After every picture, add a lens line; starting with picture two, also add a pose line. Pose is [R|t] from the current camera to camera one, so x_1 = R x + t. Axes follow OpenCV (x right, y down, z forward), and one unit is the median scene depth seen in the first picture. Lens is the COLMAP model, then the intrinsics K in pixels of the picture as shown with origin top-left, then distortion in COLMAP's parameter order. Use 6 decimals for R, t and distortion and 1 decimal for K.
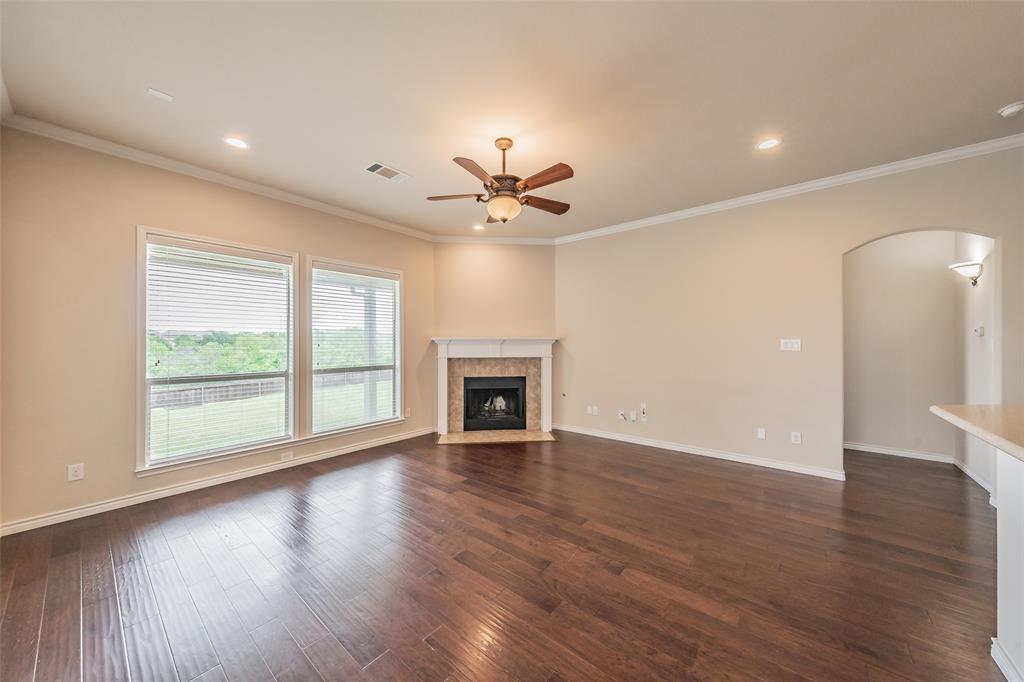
lens RADIAL K [[355.0, 0, 517.7], [0, 355.0, 341.3], [0, 0, 1]] dist [-0.000536, -0.000066]
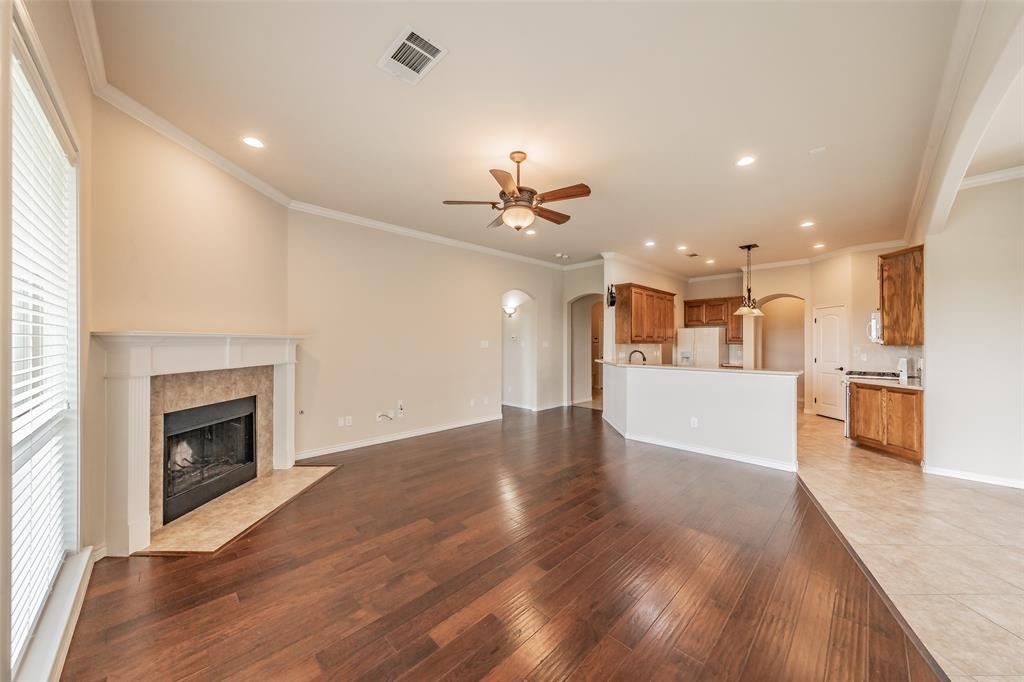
lens RADIAL K [[358.7, 0, 514.6], [0, 358.7, 341.6], [0, 0, 1]] dist [-0.001045, -0.000129]
pose [[0.106384, 0.005884, 0.994308, -0.604065], [-0.004170, 0.999976, -0.005471, 0.003366], [-0.994316, -0.003564, 0.106406, 0.487327]]
